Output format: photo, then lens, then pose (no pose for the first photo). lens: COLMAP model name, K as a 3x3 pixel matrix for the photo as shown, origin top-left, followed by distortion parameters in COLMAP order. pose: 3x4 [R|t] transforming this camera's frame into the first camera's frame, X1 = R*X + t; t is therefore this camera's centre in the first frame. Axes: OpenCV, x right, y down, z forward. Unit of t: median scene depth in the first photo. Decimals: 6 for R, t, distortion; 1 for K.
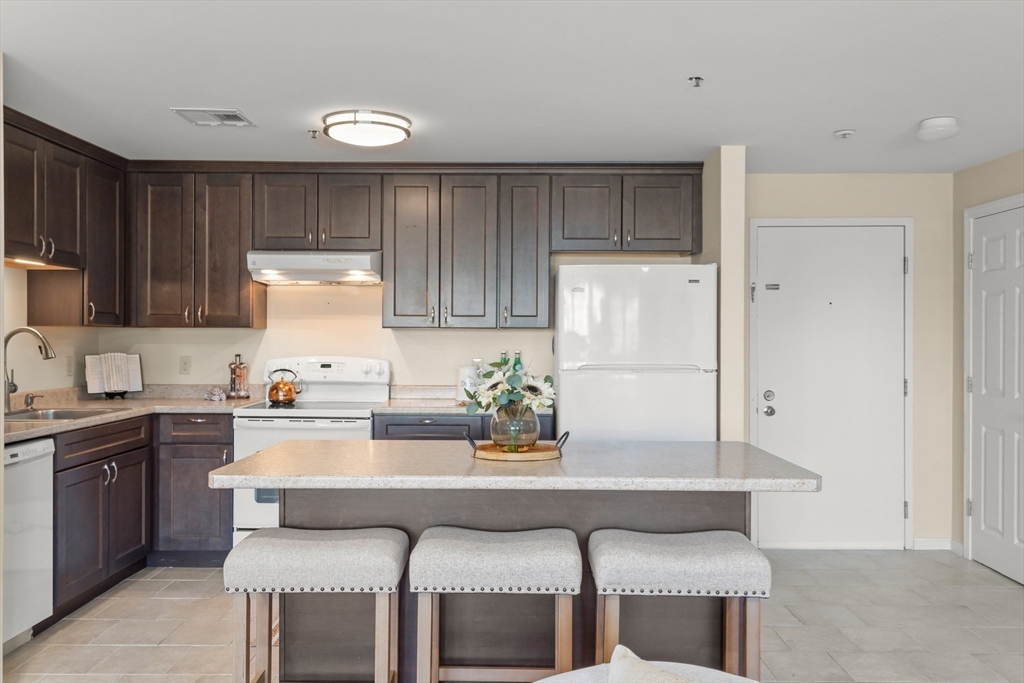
lens RADIAL K [[836.4, 0, 510.1], [0, 836.4, 337.2], [0, 0, 1]] dist [0.018682, -0.009970]
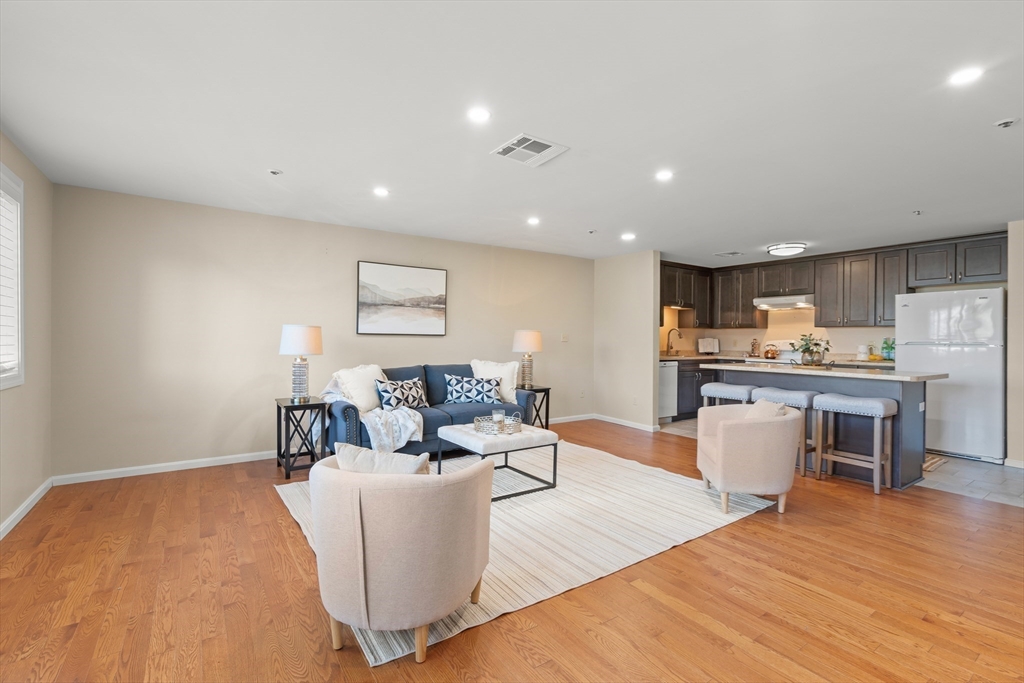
lens RADIAL K [[465.9, 0, 509.1], [0, 465.9, 338.9], [0, 0, 1]] dist [-0.003397, 0.003287]
pose [[0.575288, 0.000088, -0.817951, 0.413455], [-0.008645, 0.999945, -0.005972, 0.036592], [0.817905, 0.010507, 0.575257, -0.426512]]
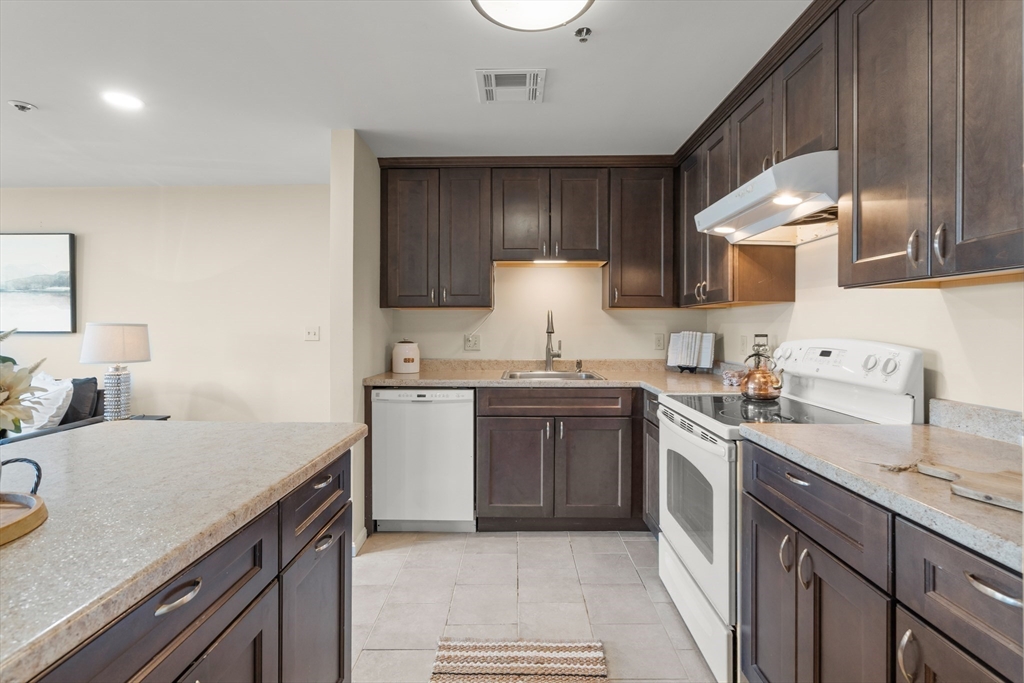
lens RADIAL K [[465.9, 0, 513.7], [0, 465.9, 327.2], [0, 0, 1]] dist [-0.003397, 0.003287]
pose [[-0.001419, -0.003307, -0.999994, 0.152284], [-0.001516, 0.999993, -0.003305, 0.016042], [0.999998, 0.001512, -0.001424, 0.791362]]
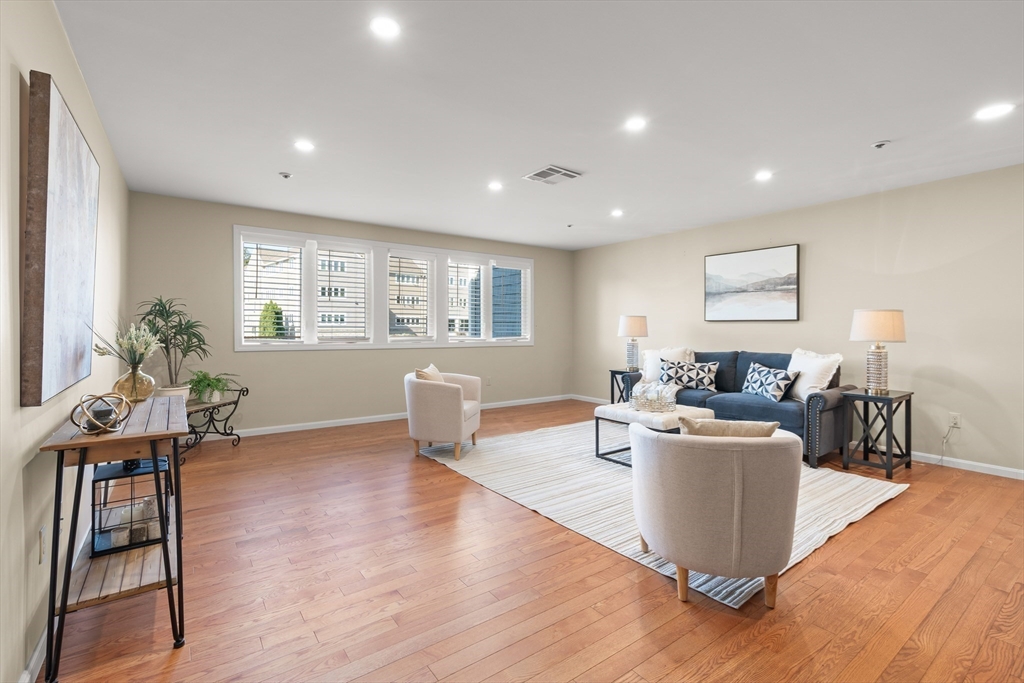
lens RADIAL K [[465.9, 0, 513.9], [0, 465.9, 326.6], [0, 0, 1]] dist [-0.003397, 0.003287]
pose [[-0.806082, -0.010890, -0.591704, 0.449278], [-0.009741, 0.999939, -0.005135, 0.046505], [0.591724, 0.001625, -0.806139, 0.515329]]
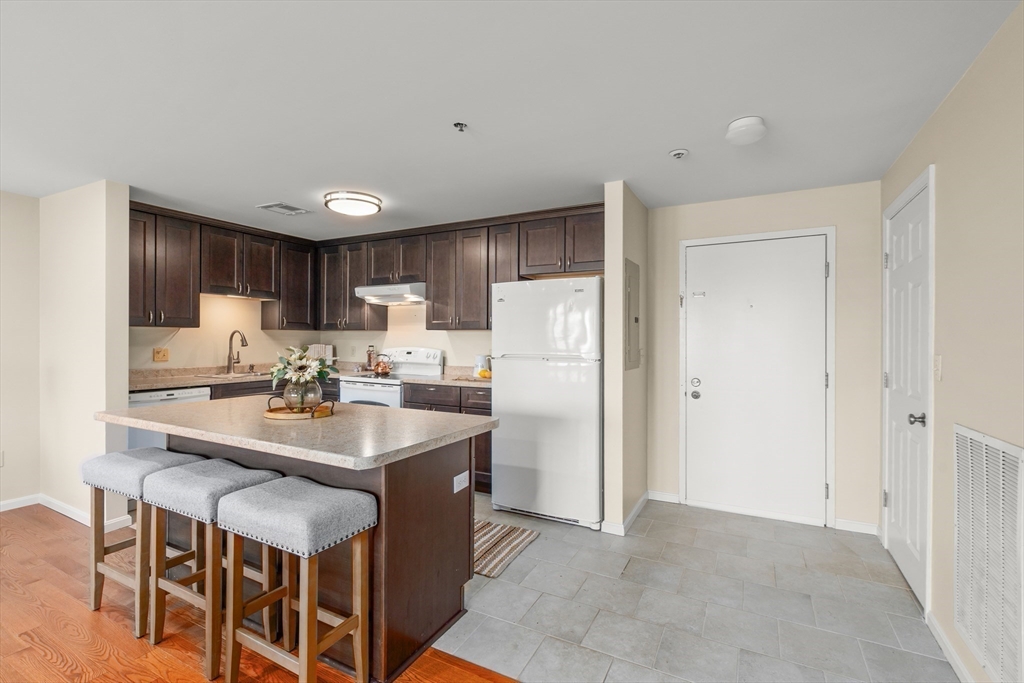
lens RADIAL K [[465.9, 0, 511.1], [0, 465.9, 338.7], [0, 0, 1]] dist [-0.003397, 0.003287]
pose [[0.886367, 0.000877, -0.462983, 0.409865], [-0.002997, 0.999988, -0.003843, 0.009286], [0.462974, 0.004793, 0.886359, 0.282055]]
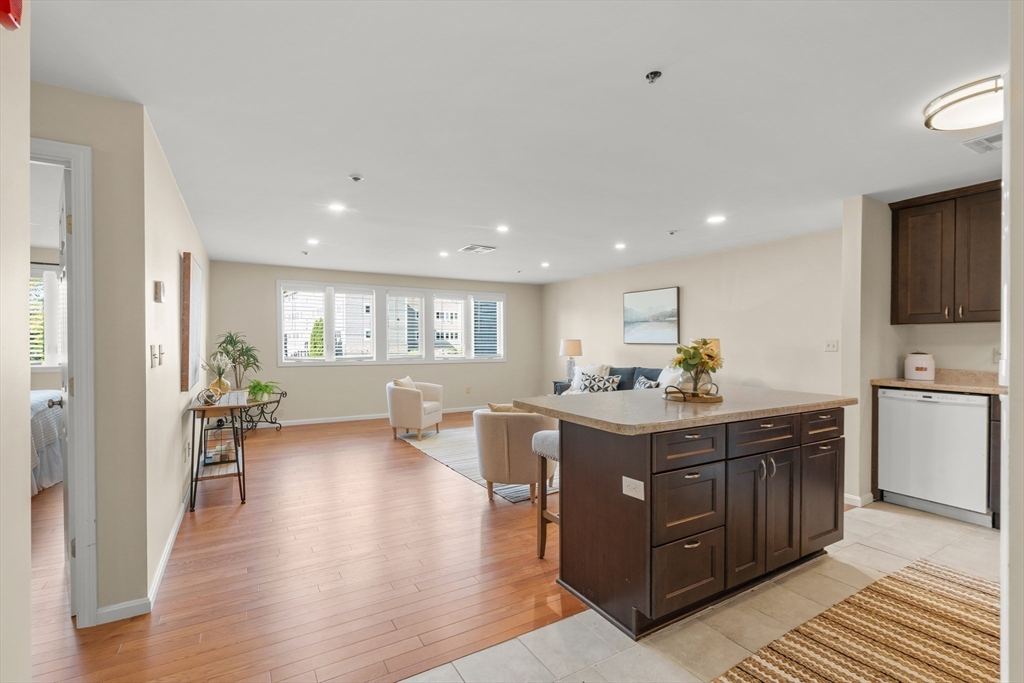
lens RADIAL K [[465.9, 0, 510.7], [0, 465.9, 344.3], [0, 0, 1]] dist [-0.003397, 0.003287]
pose [[-0.860718, -0.003094, -0.509073, 0.454223], [-0.006051, 0.999973, 0.004154, 0.021083], [0.509046, 0.006656, -0.860713, 0.951725]]
